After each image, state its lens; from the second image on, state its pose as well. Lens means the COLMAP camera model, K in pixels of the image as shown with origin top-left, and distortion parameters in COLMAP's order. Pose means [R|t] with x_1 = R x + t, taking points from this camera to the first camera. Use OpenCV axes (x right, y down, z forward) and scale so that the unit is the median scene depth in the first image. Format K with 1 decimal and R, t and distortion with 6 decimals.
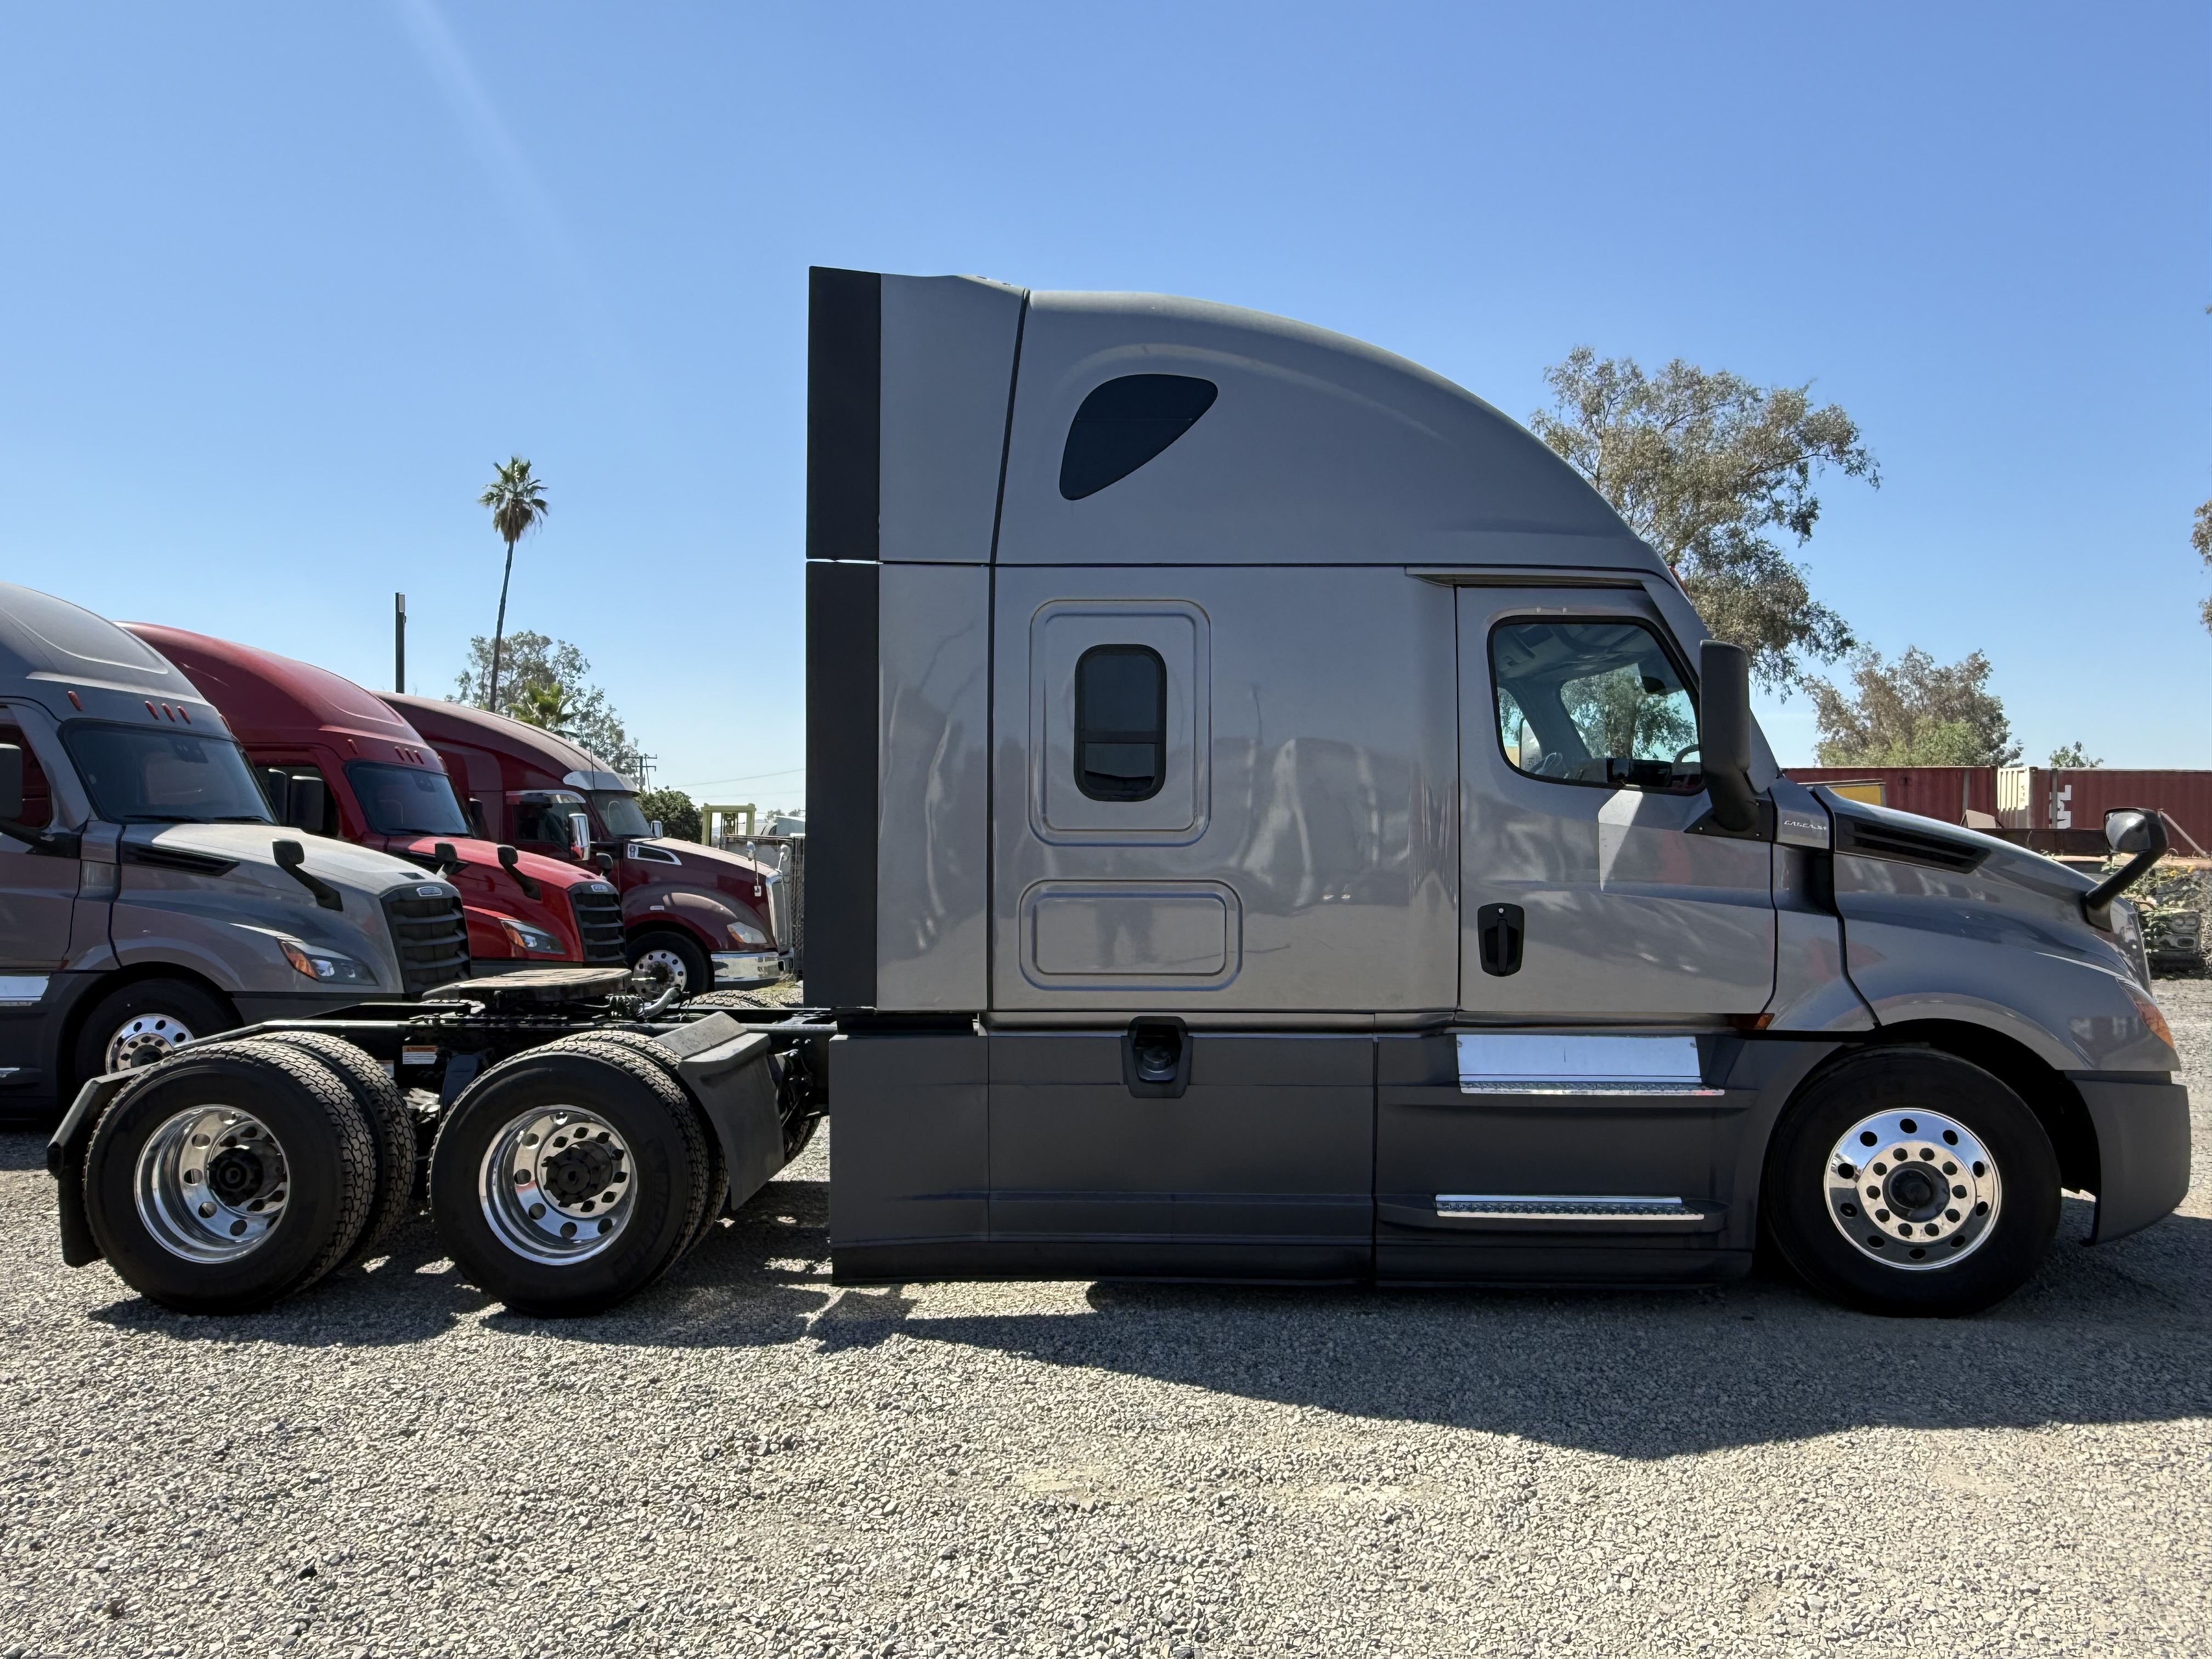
lens RADIAL K [[1481.0, 0, 1103.7], [0, 1481.0, 836.0], [0, 0, 1]] dist [-0.000199, -0.001836]
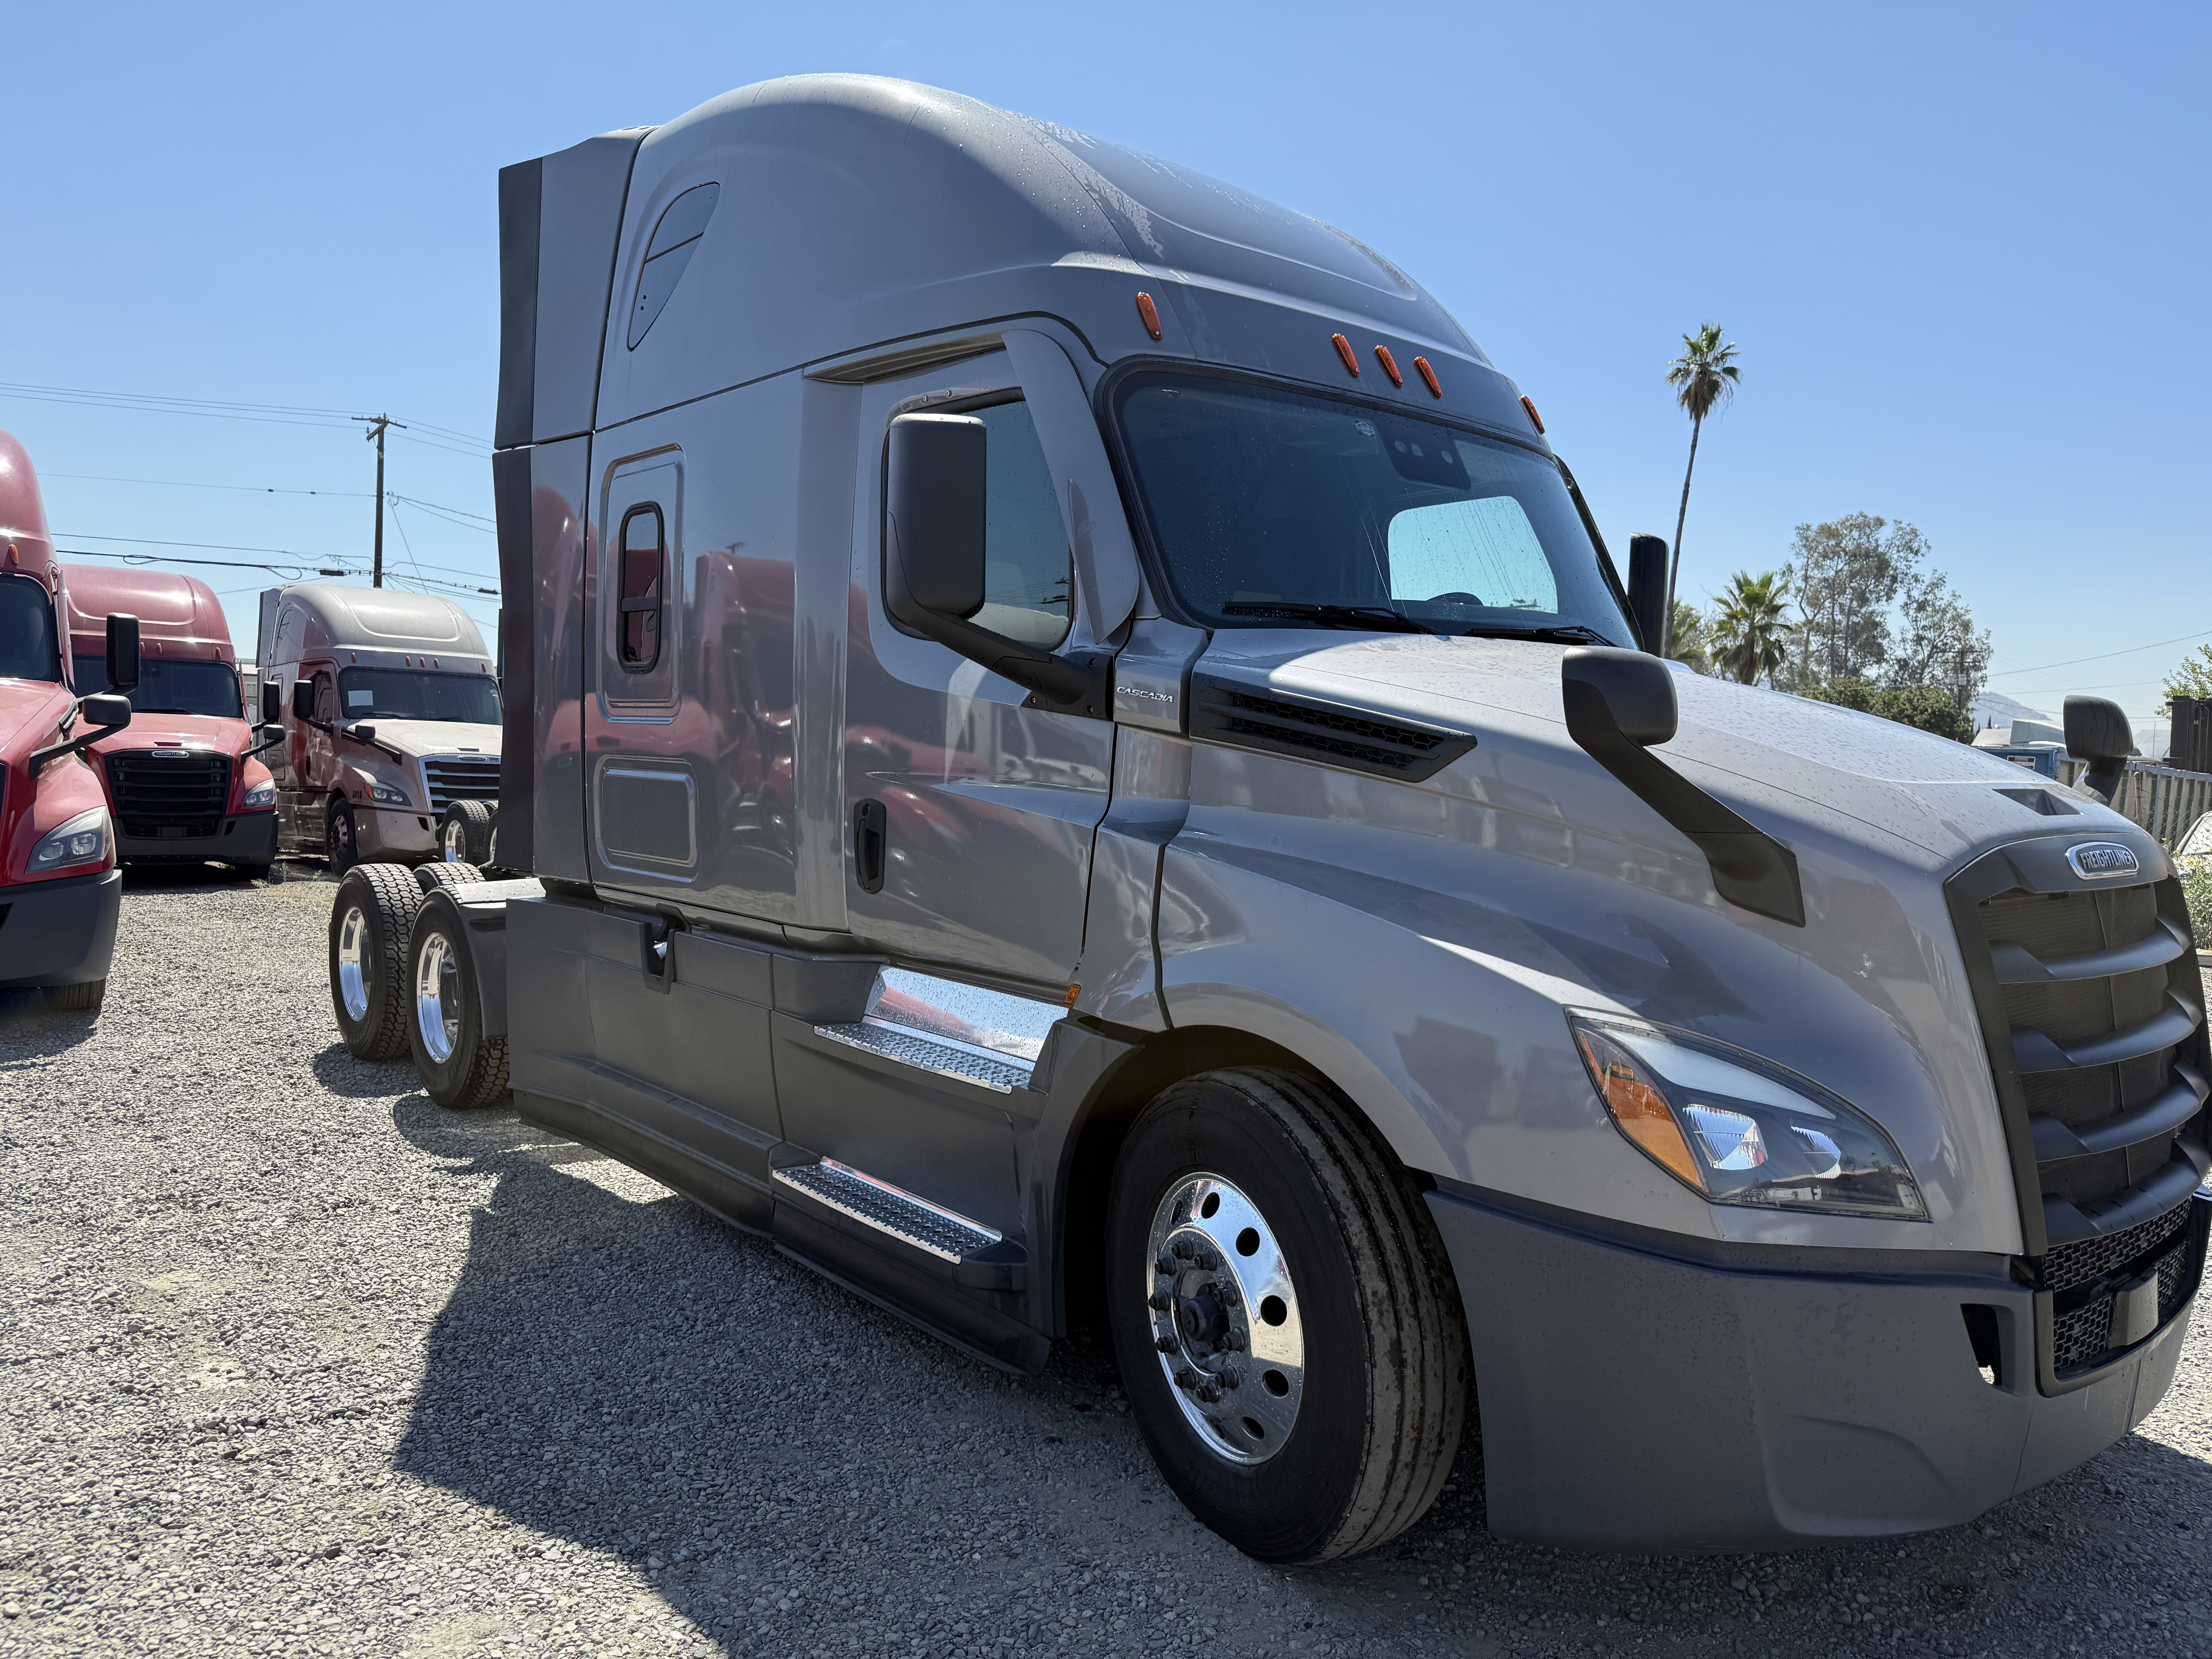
lens RADIAL K [[1587.6, 0, 1111.7], [0, 1587.6, 829.7], [0, 0, 1]] dist [0.042765, -0.036919]
pose [[0.663836, 0.055449, -0.745820, 0.958627], [-0.015559, 0.998056, 0.060353, 0.009798], [0.747716, -0.028460, 0.663408, 0.545420]]
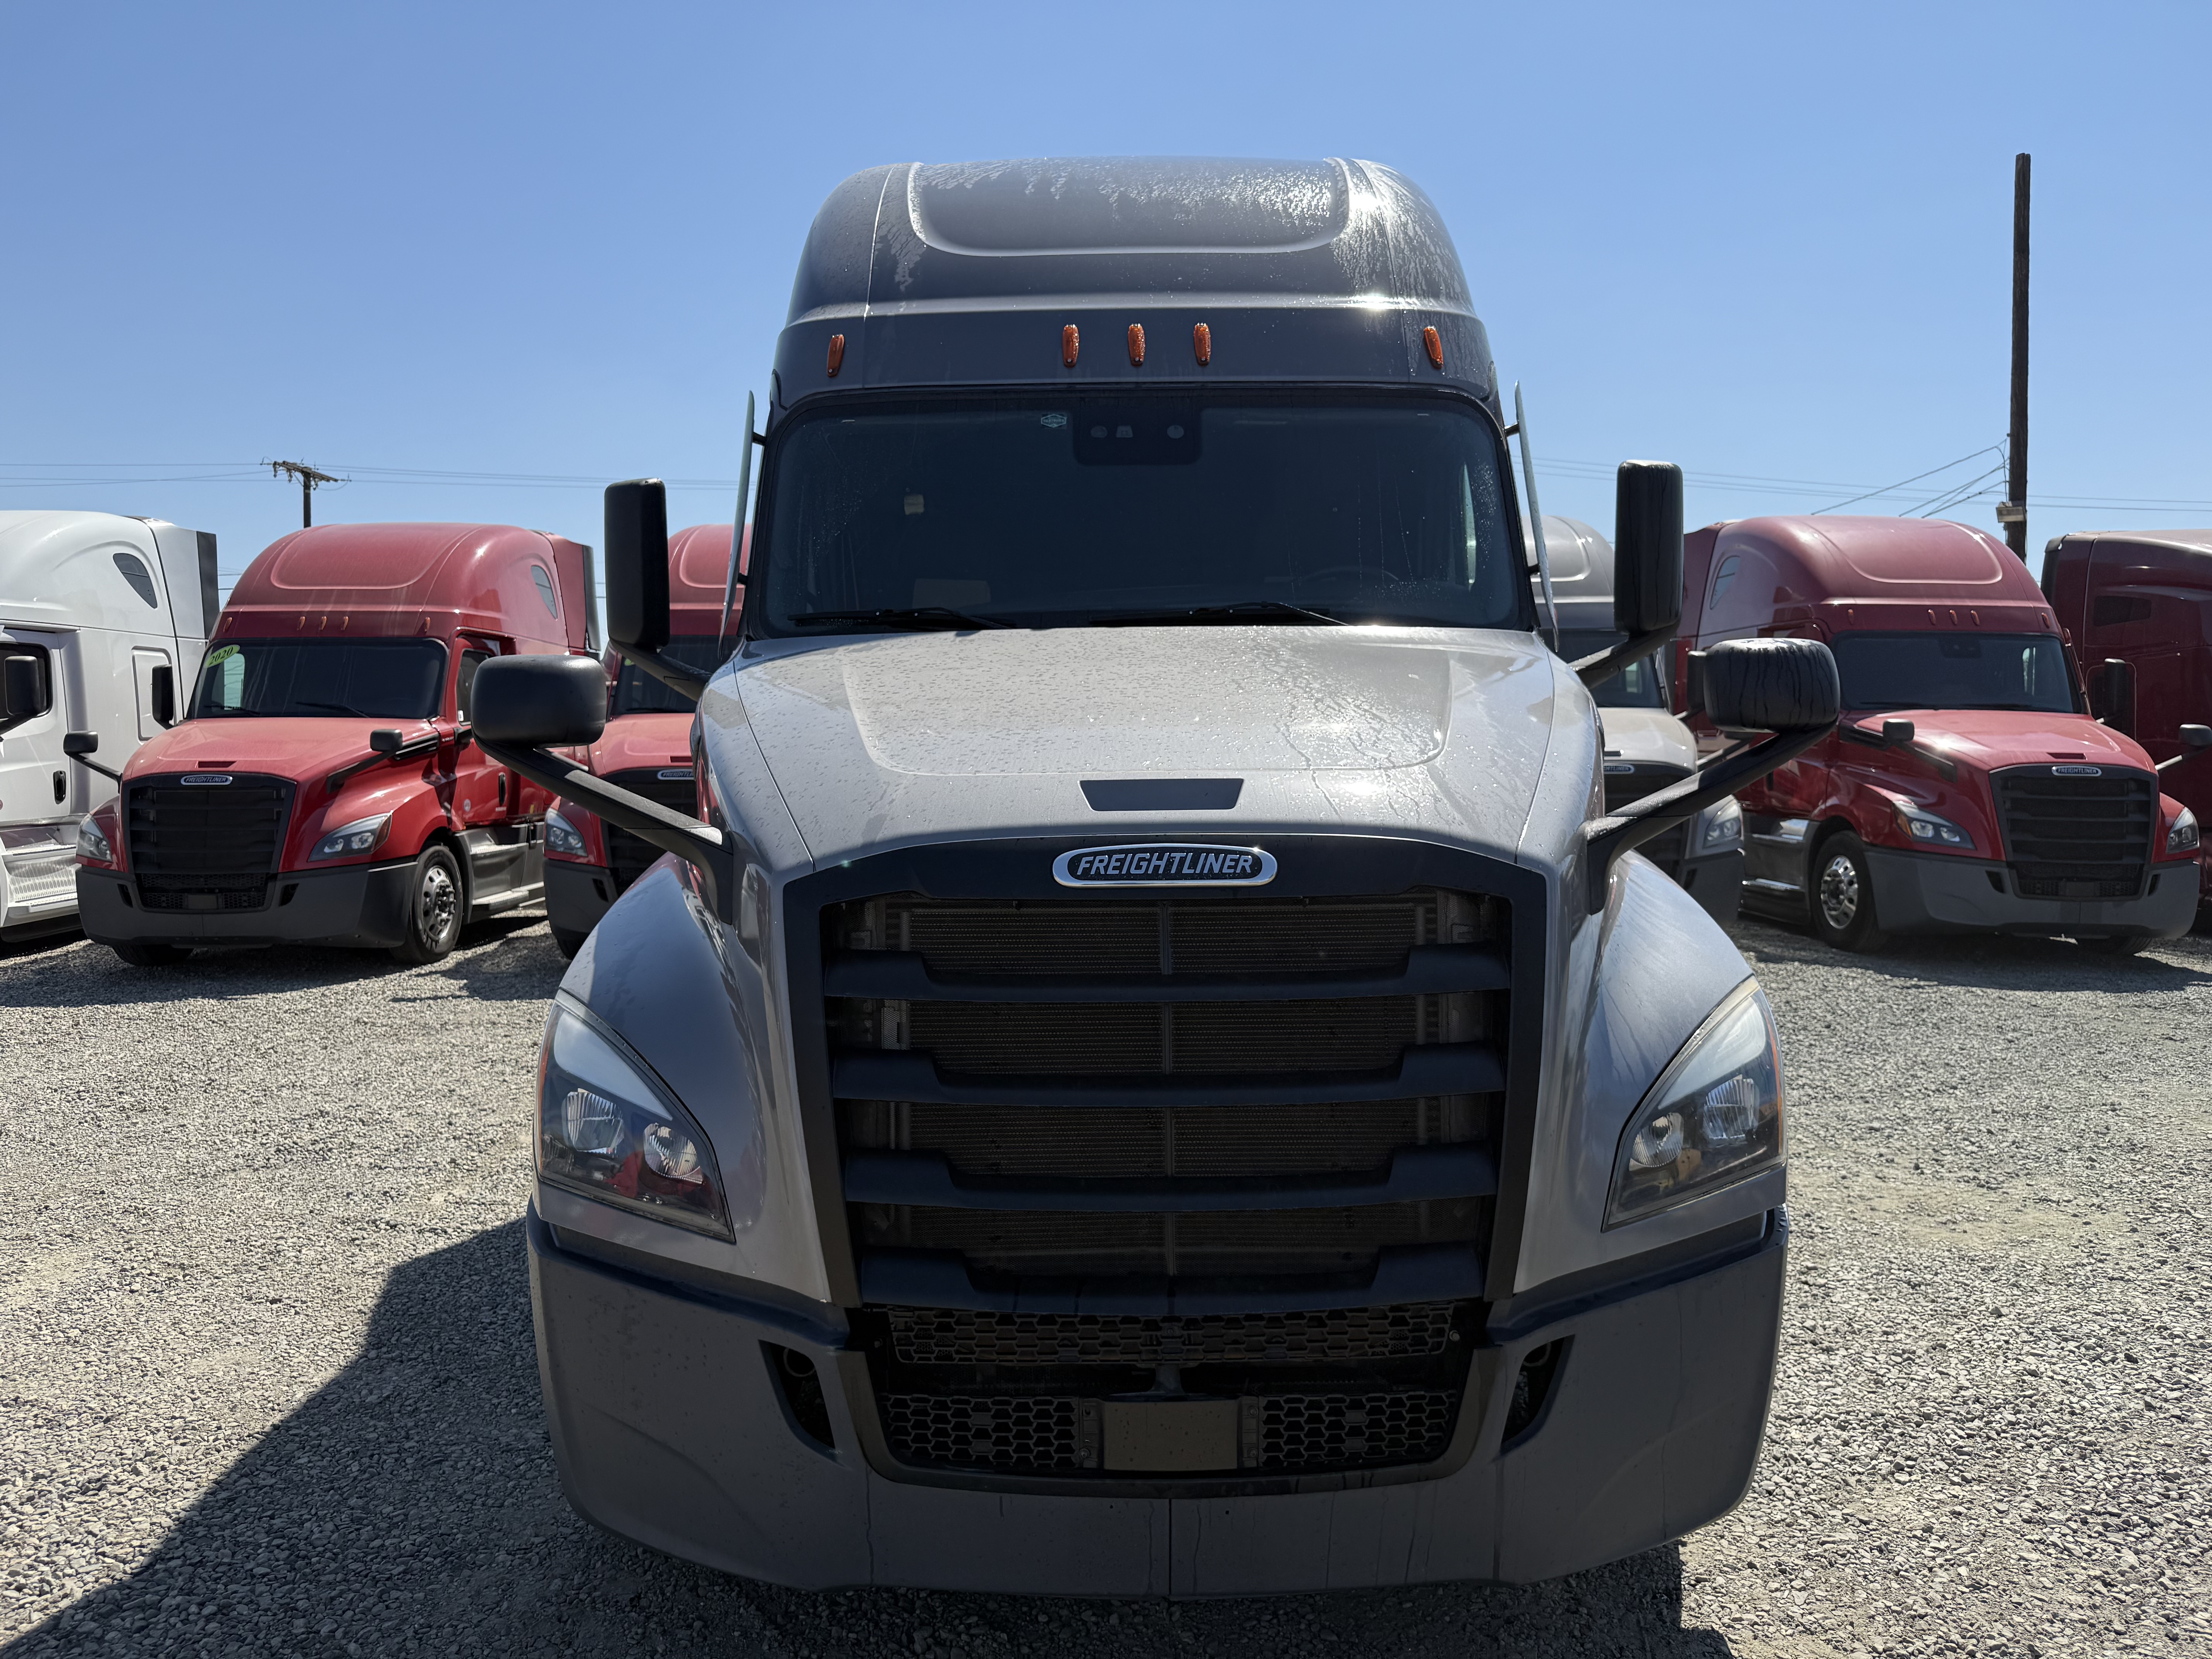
lens RADIAL K [[1587.6, 0, 1108.5], [0, 1587.6, 823.4], [0, 0, 1]] dist [0.042765, -0.036919]
pose [[-0.016214, 0.046162, -0.998802, 1.225214], [0.027498, 0.998576, 0.045705, 0.017737], [0.999490, -0.026724, -0.017460, 1.200988]]
